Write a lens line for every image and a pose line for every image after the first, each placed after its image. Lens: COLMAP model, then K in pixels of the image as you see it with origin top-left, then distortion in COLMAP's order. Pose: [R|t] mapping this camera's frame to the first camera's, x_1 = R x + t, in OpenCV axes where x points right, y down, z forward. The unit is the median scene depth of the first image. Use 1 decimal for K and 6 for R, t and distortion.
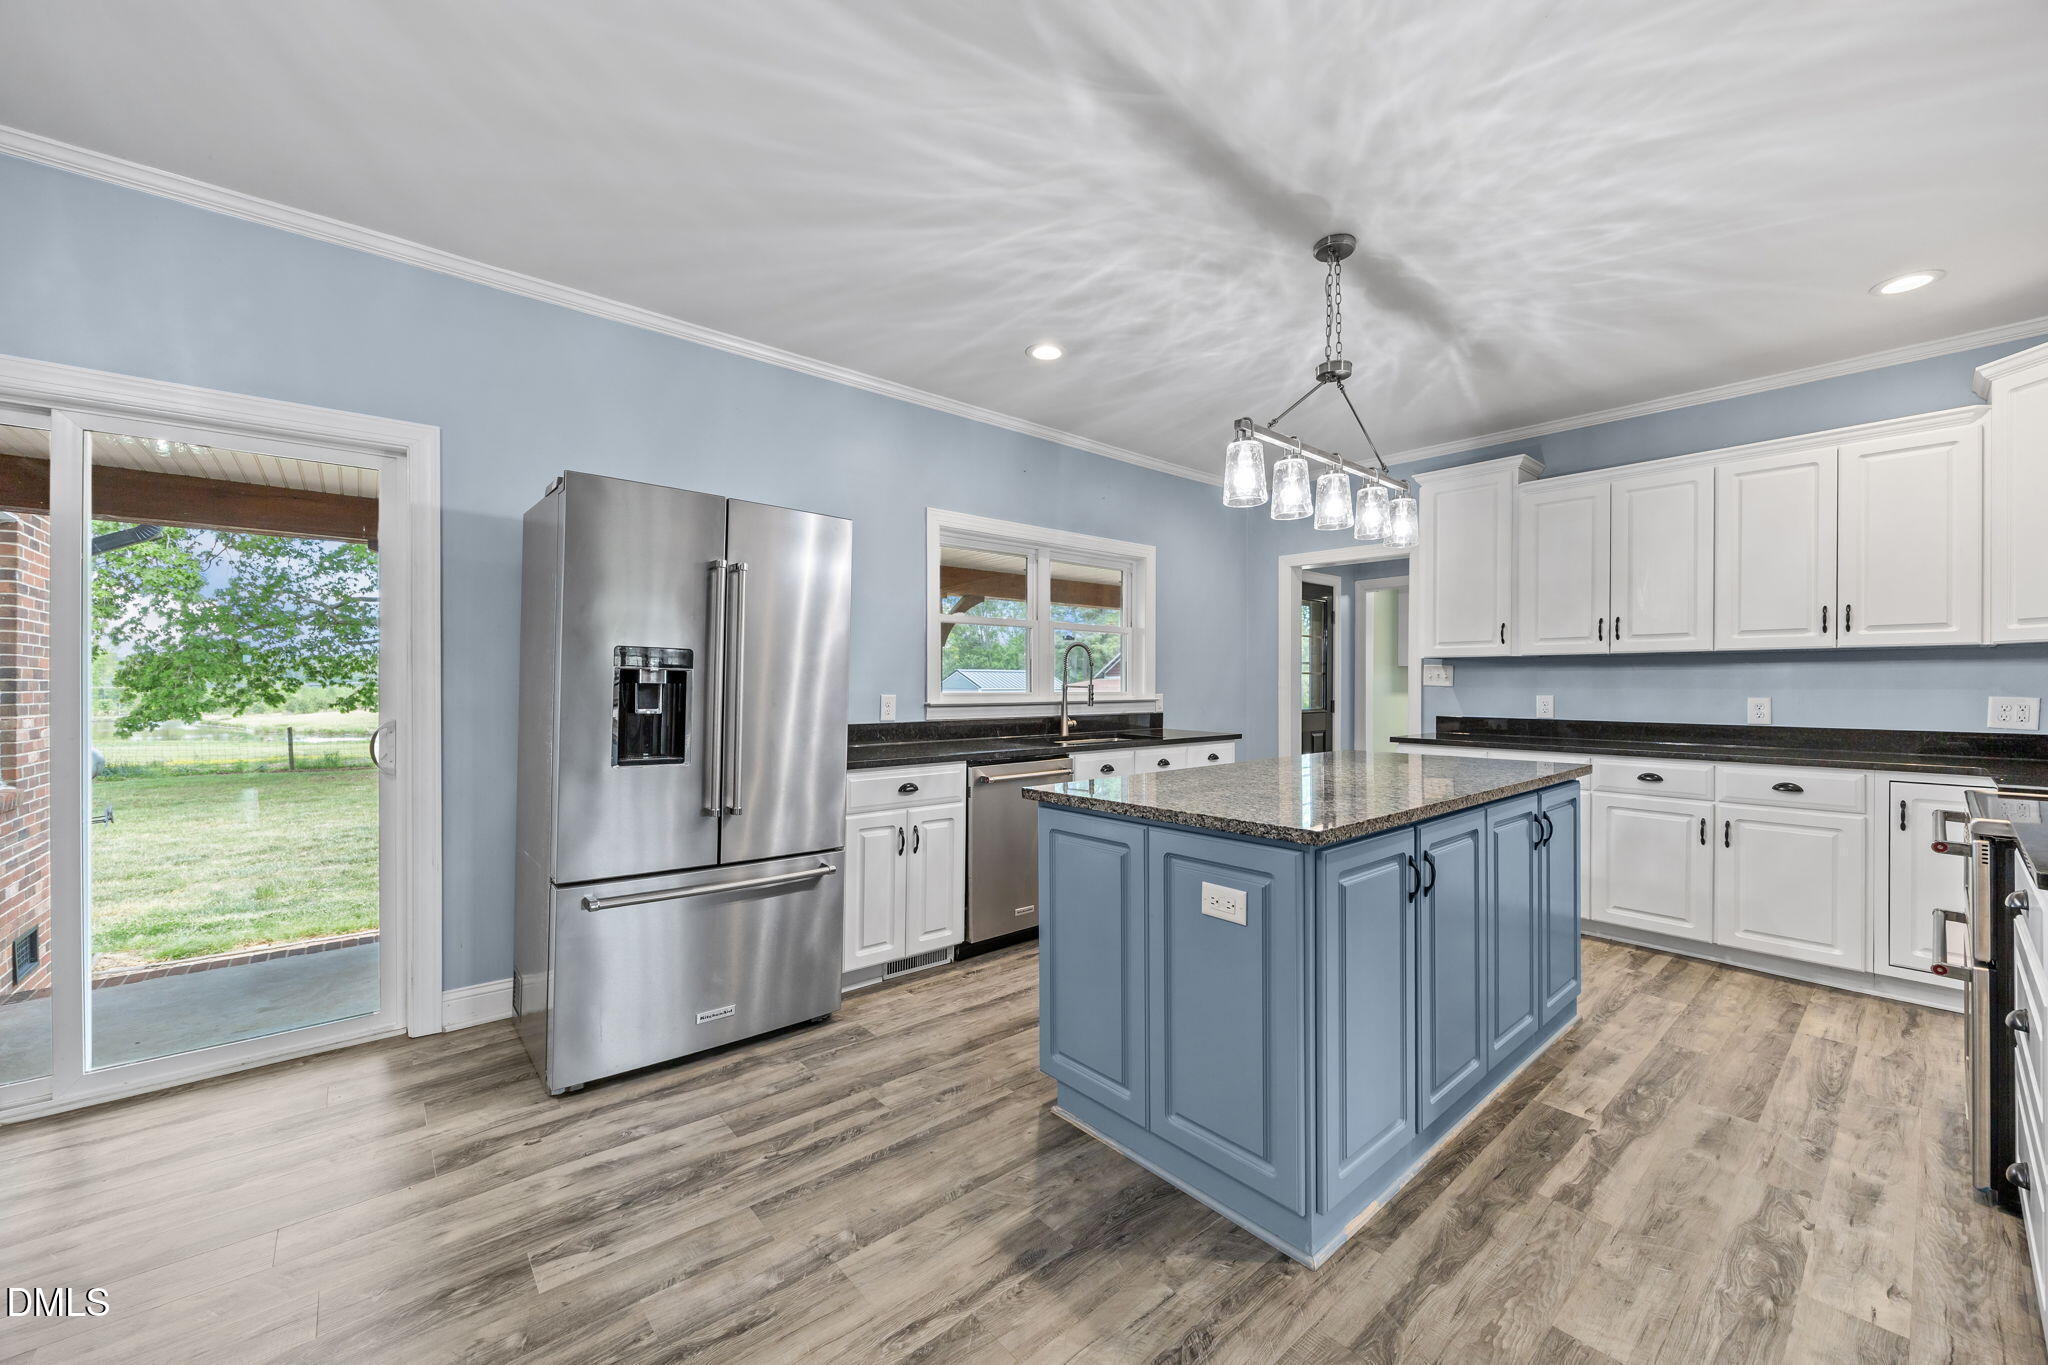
lens RADIAL K [[790.6, 0, 1027.5], [0, 790.6, 687.0], [0, 0, 1]] dist [-0.002819, -0.000098]
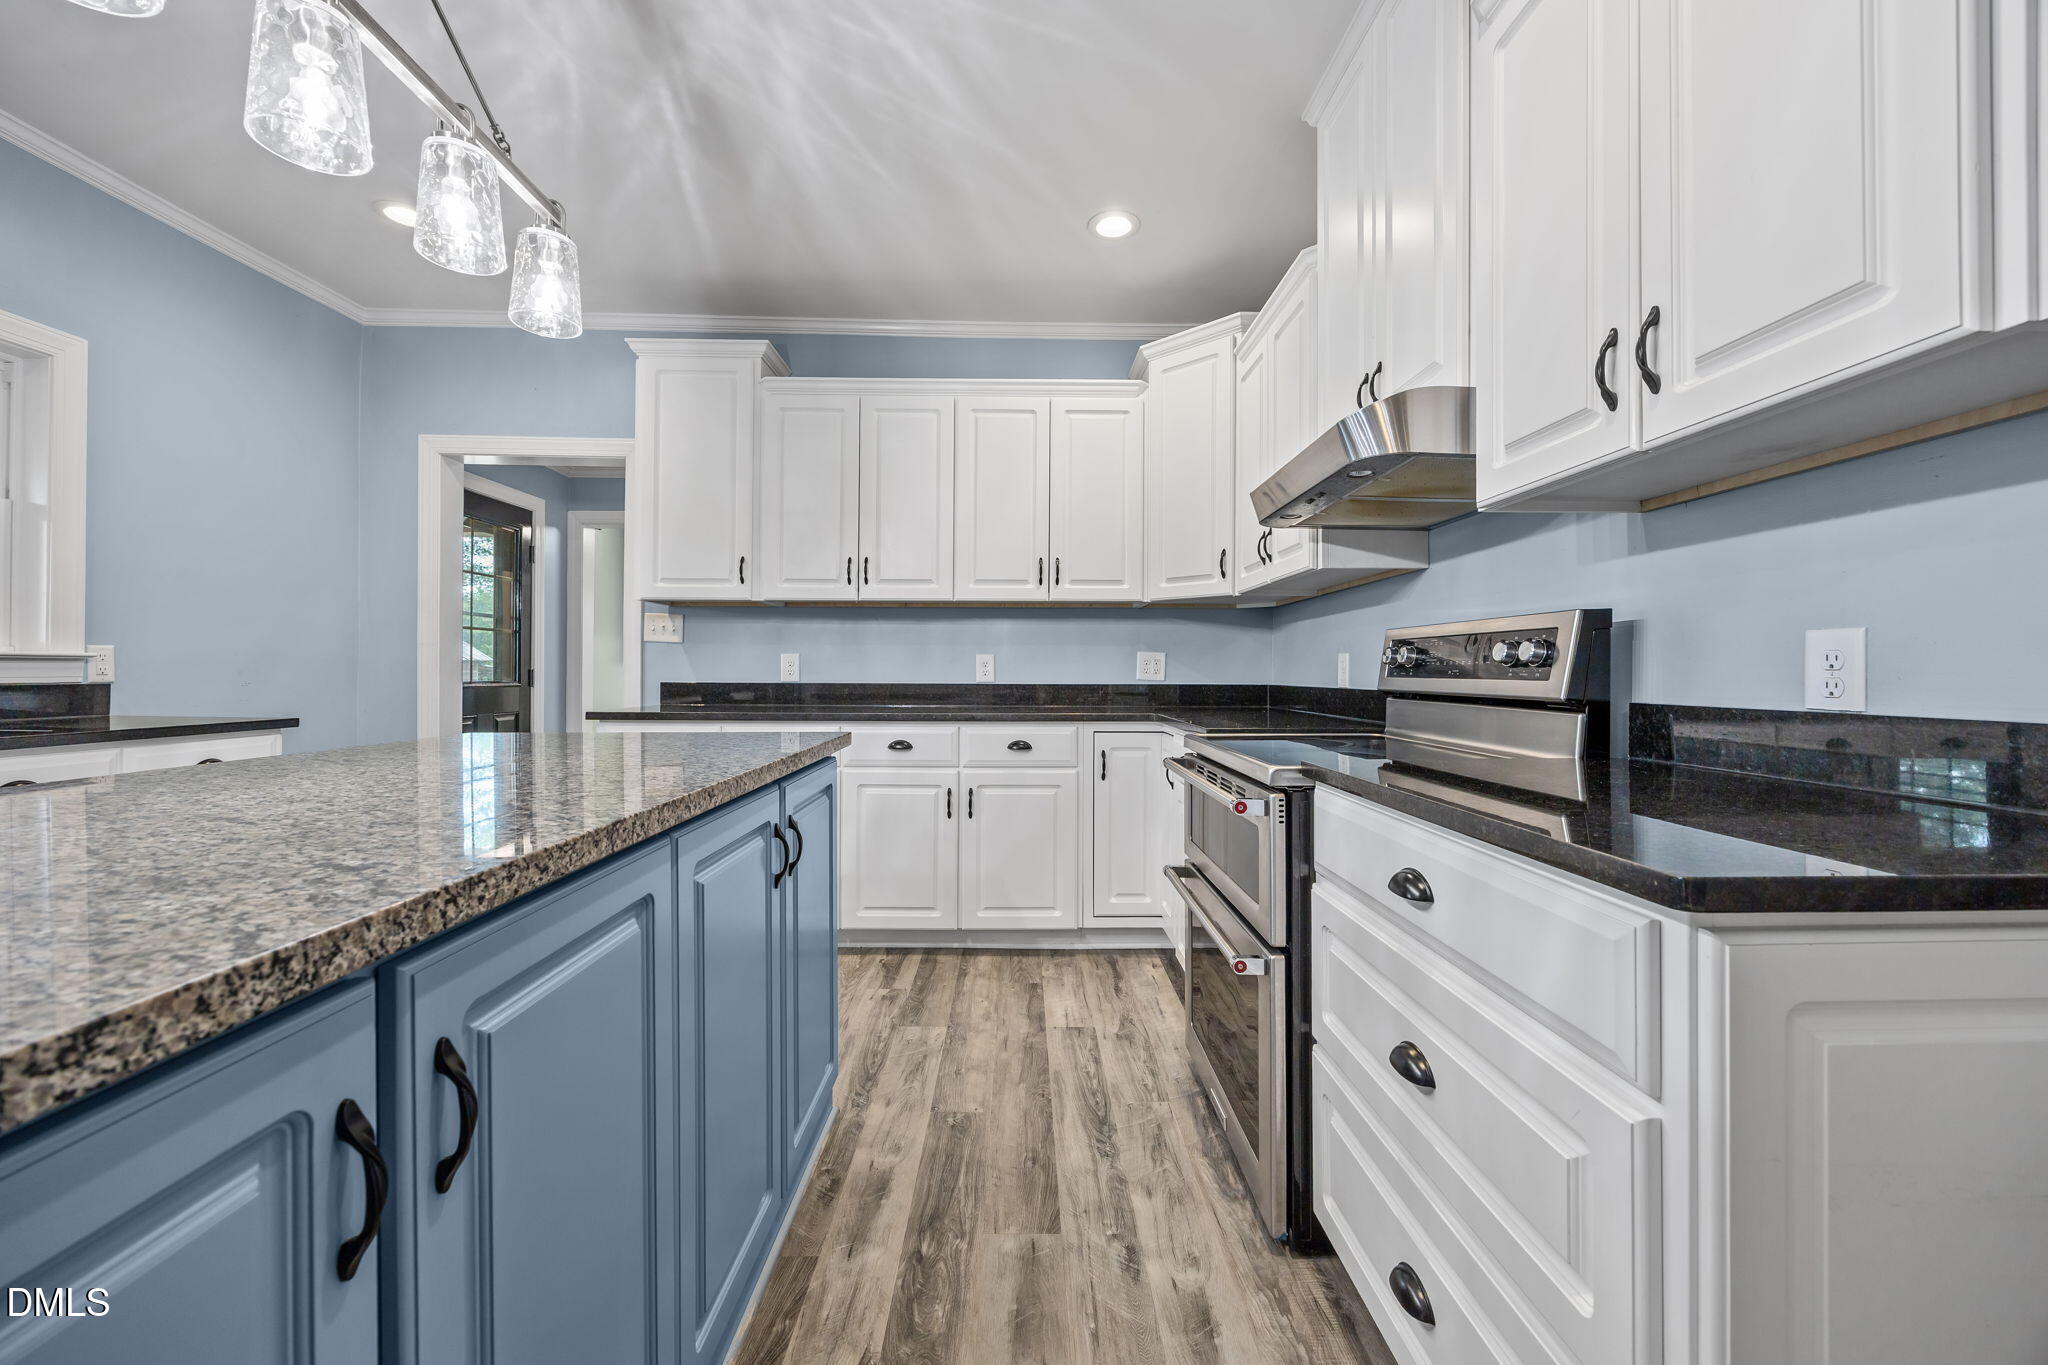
lens RADIAL K [[792.1, 0, 1033.7], [0, 792.1, 671.3], [0, 0, 1]] dist [-0.002887, -0.000164]
pose [[0.637799, 0.002652, 0.770198, 0.248151], [-0.000508, 0.999995, -0.003022, 0.041343], [-0.770203, 0.001536, 0.637797, 0.379934]]
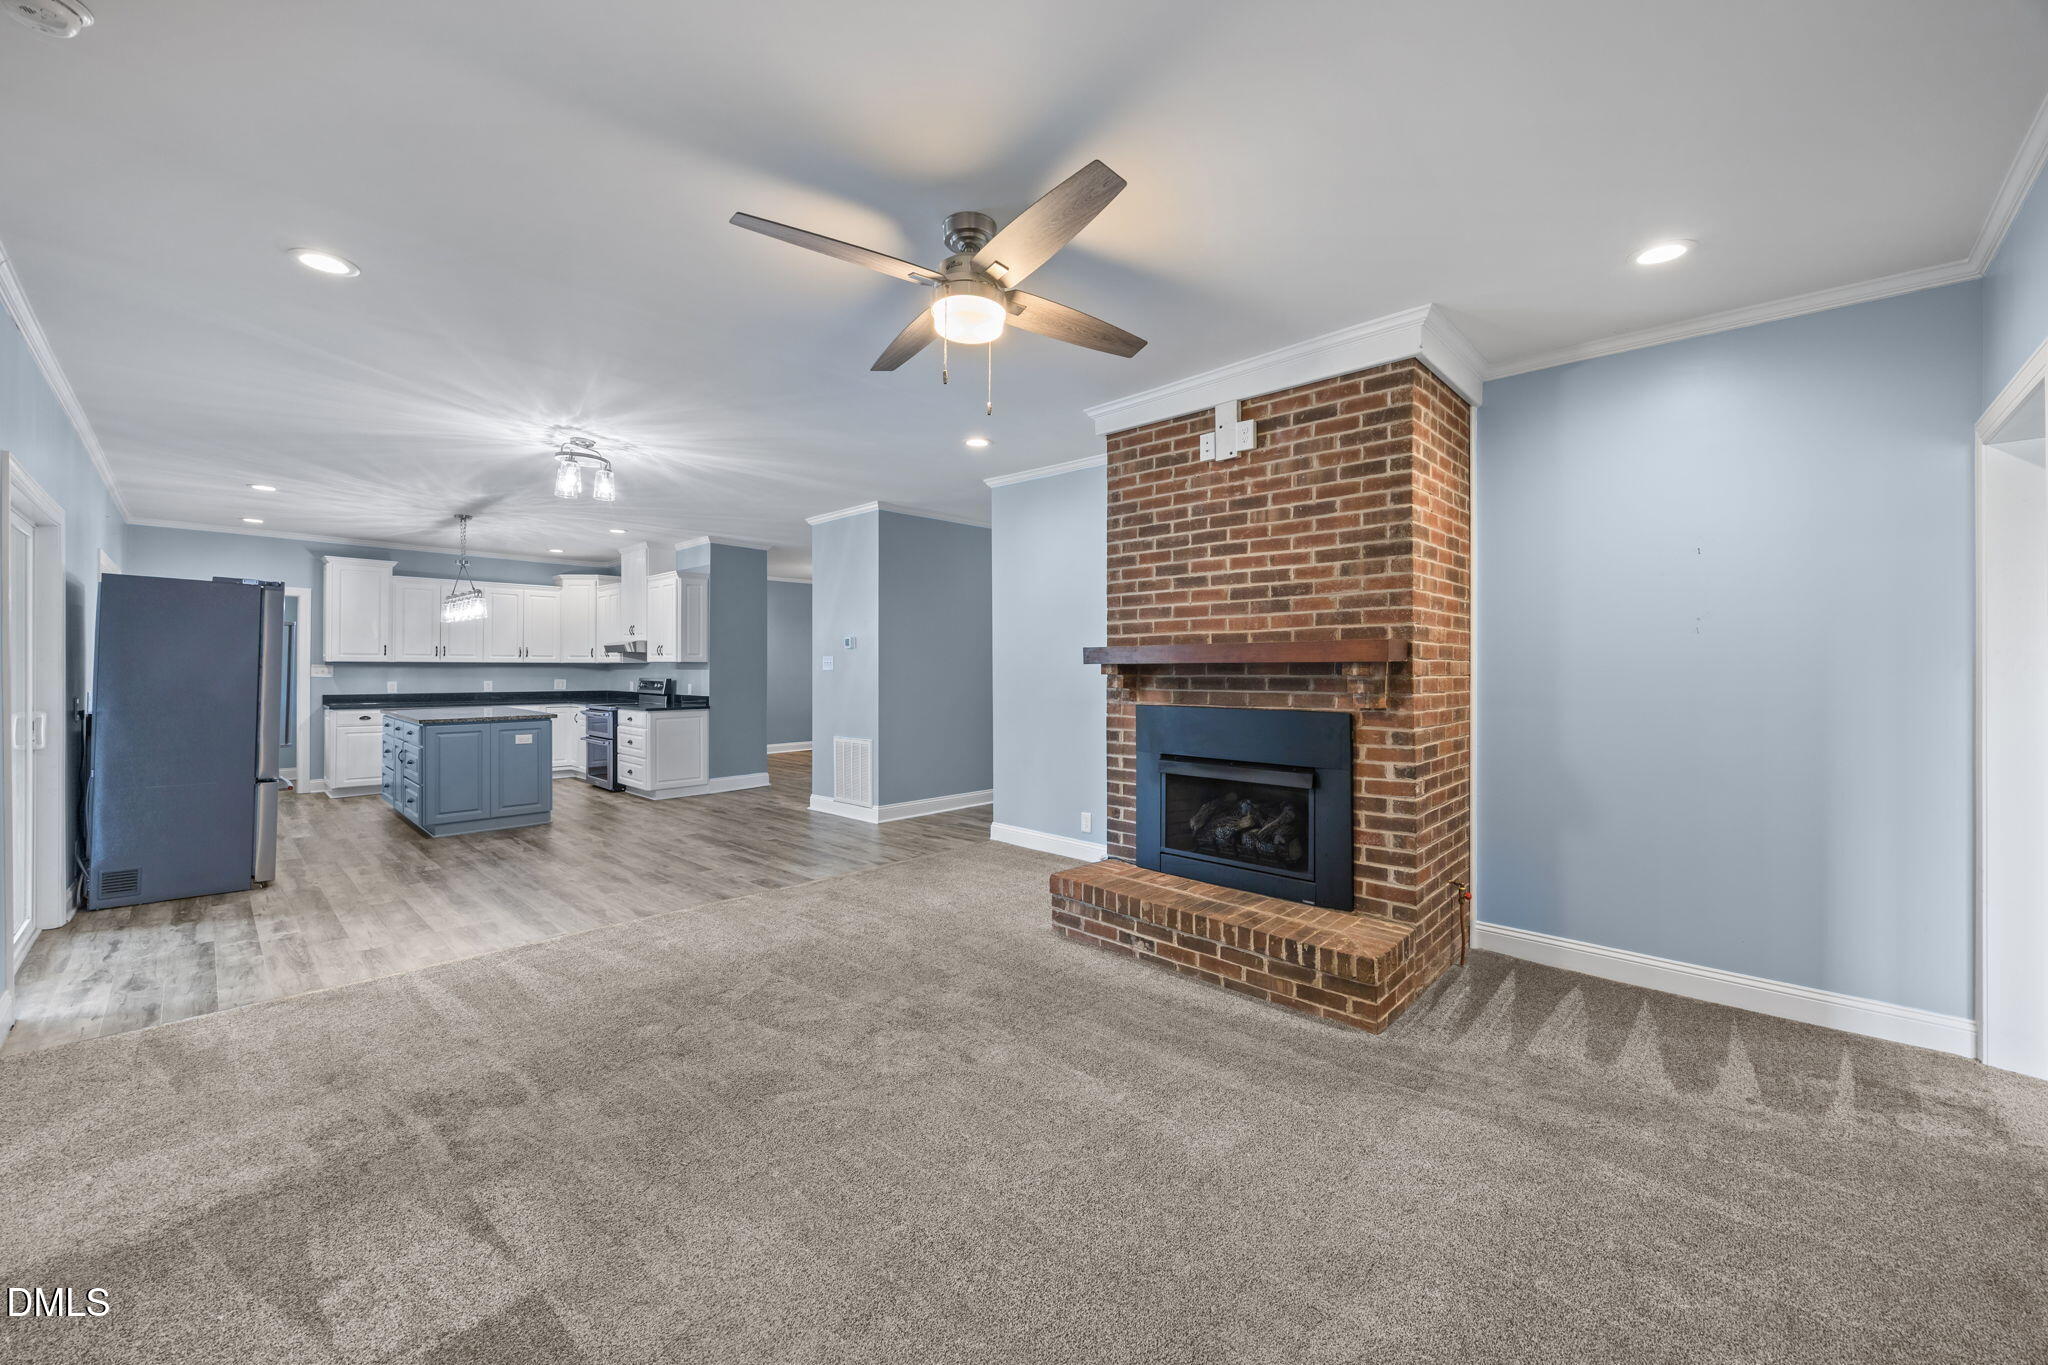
lens RADIAL K [[792.1, 0, 1033.7], [0, 792.1, 671.3], [0, 0, 1]] dist [-0.002887, -0.000164]
pose [[-0.095411, -0.001168, 0.995437, -1.923652], [0.000929, 0.999999, 0.001263, -0.021140], [-0.995438, 0.001045, -0.095410, -0.526326]]
